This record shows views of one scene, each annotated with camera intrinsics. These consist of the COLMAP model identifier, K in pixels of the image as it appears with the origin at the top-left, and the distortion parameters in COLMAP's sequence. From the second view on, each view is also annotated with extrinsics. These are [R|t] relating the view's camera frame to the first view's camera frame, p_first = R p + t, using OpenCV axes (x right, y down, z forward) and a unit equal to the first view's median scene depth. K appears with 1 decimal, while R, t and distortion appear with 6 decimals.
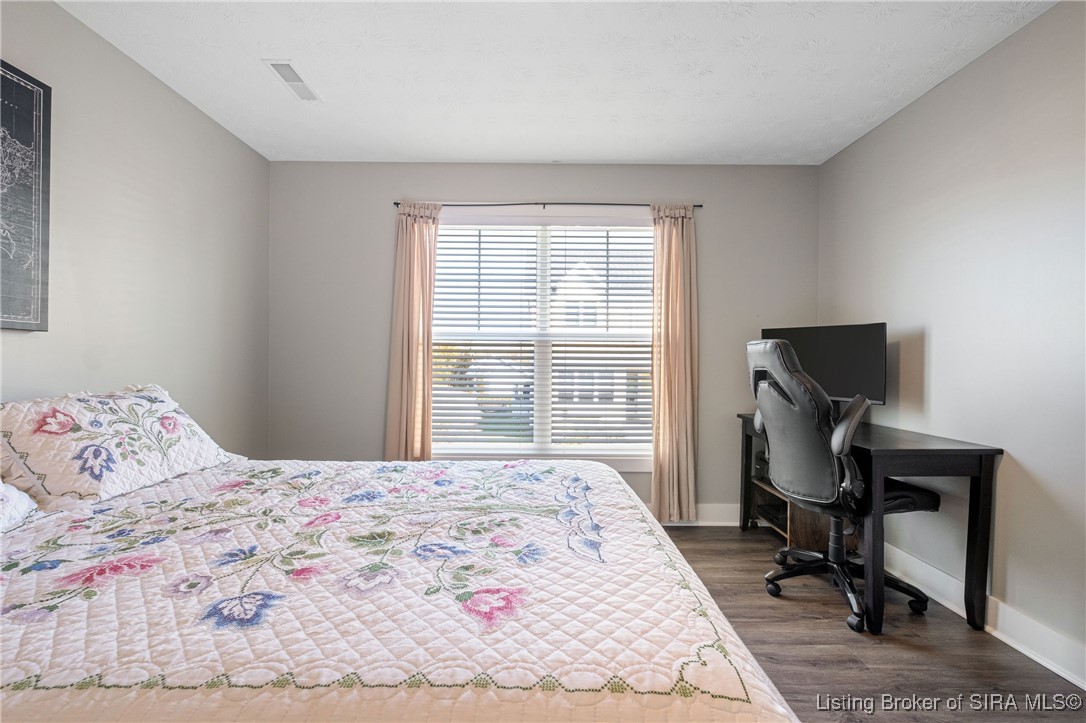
lens RADIAL K [[480.0, 0, 545.3], [0, 480.0, 361.4], [0, 0, 1]] dist [0.000432, -0.000185]
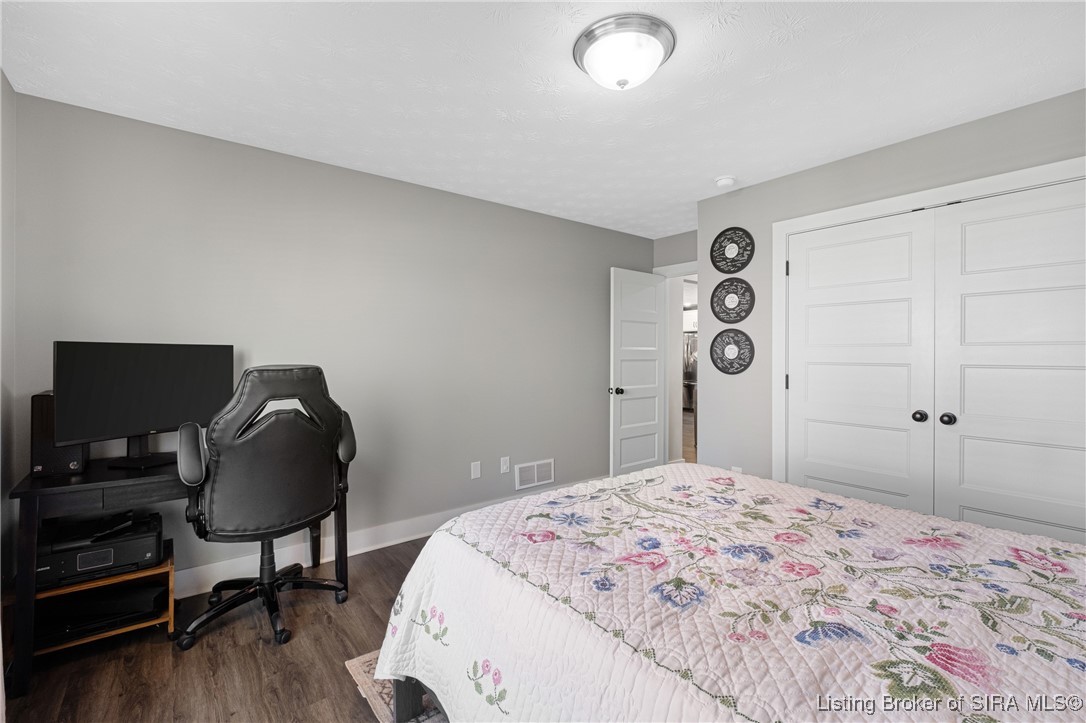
lens RADIAL K [[480.0, 0, 543.4], [0, 480.0, 356.8], [0, 0, 1]] dist [0.000432, -0.000185]
pose [[-0.616972, -0.010404, 0.786917, -1.128379], [-0.002484, 0.999933, 0.011273, -0.141740], [-0.786981, 0.005000, -0.616956, 2.455443]]
